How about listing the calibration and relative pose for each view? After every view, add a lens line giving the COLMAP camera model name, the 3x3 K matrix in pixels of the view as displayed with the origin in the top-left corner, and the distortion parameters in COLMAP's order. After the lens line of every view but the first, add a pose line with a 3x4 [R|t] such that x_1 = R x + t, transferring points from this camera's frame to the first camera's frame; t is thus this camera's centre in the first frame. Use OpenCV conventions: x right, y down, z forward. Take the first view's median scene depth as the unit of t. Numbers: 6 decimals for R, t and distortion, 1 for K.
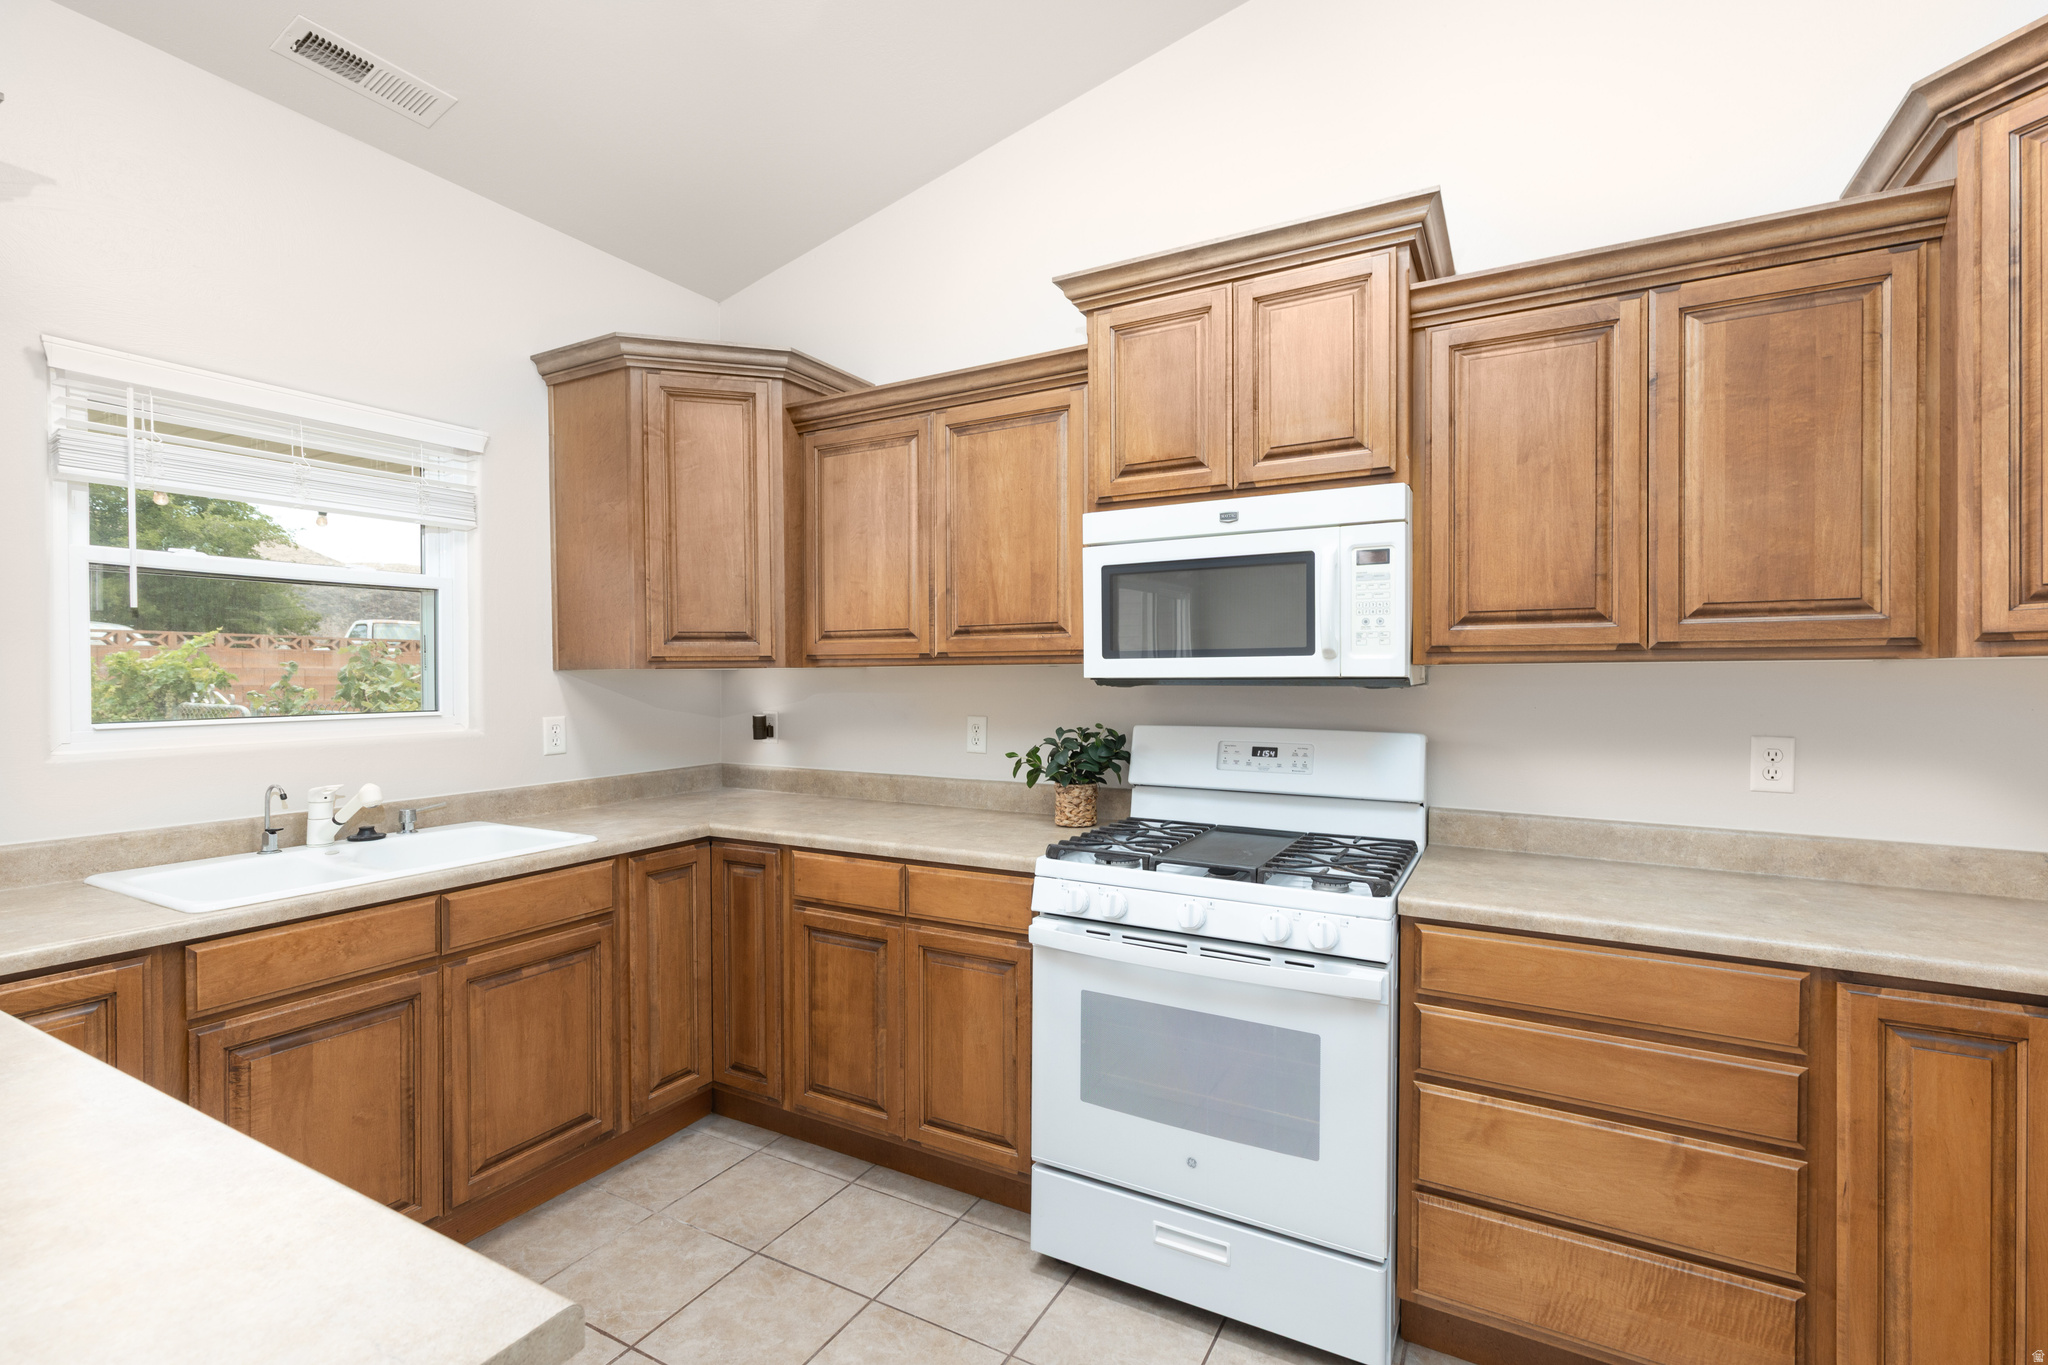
lens RADIAL K [[913.4, 0, 1025.8], [0, 913.4, 681.5], [0, 0, 1]] dist [0.001182, -0.000605]
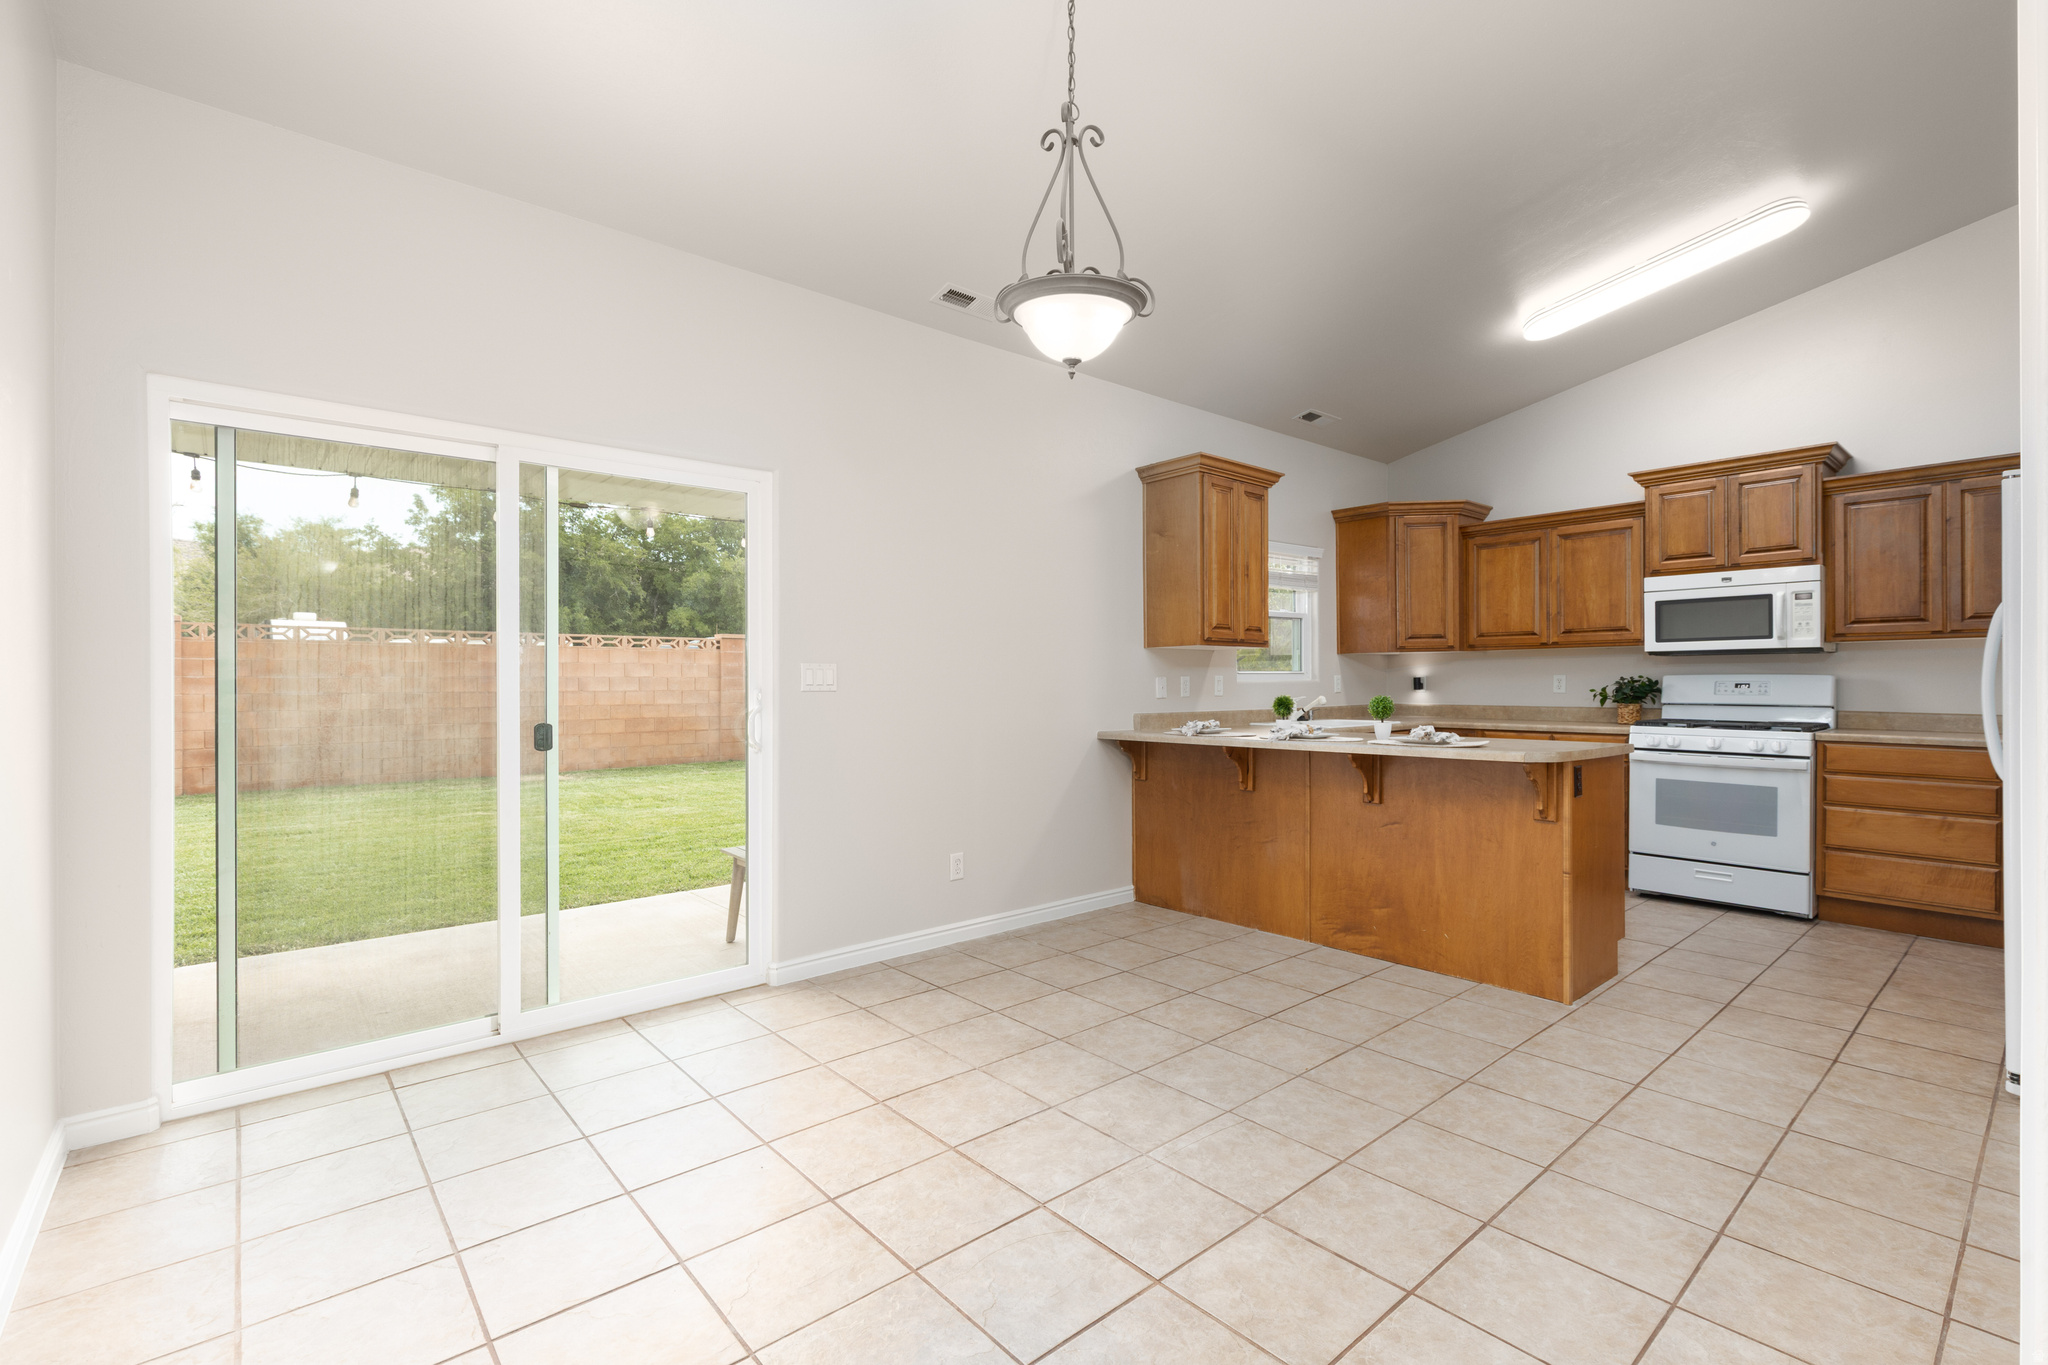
lens RADIAL K [[913.4, 0, 1022.8], [0, 913.4, 684.6], [0, 0, 1]] dist [0.001182, -0.000605]
pose [[0.938414, -0.001702, -0.345507, -0.632592], [0.001697, 0.999999, -0.000318, 0.080399], [0.345507, -0.000288, 0.938416, -1.734625]]
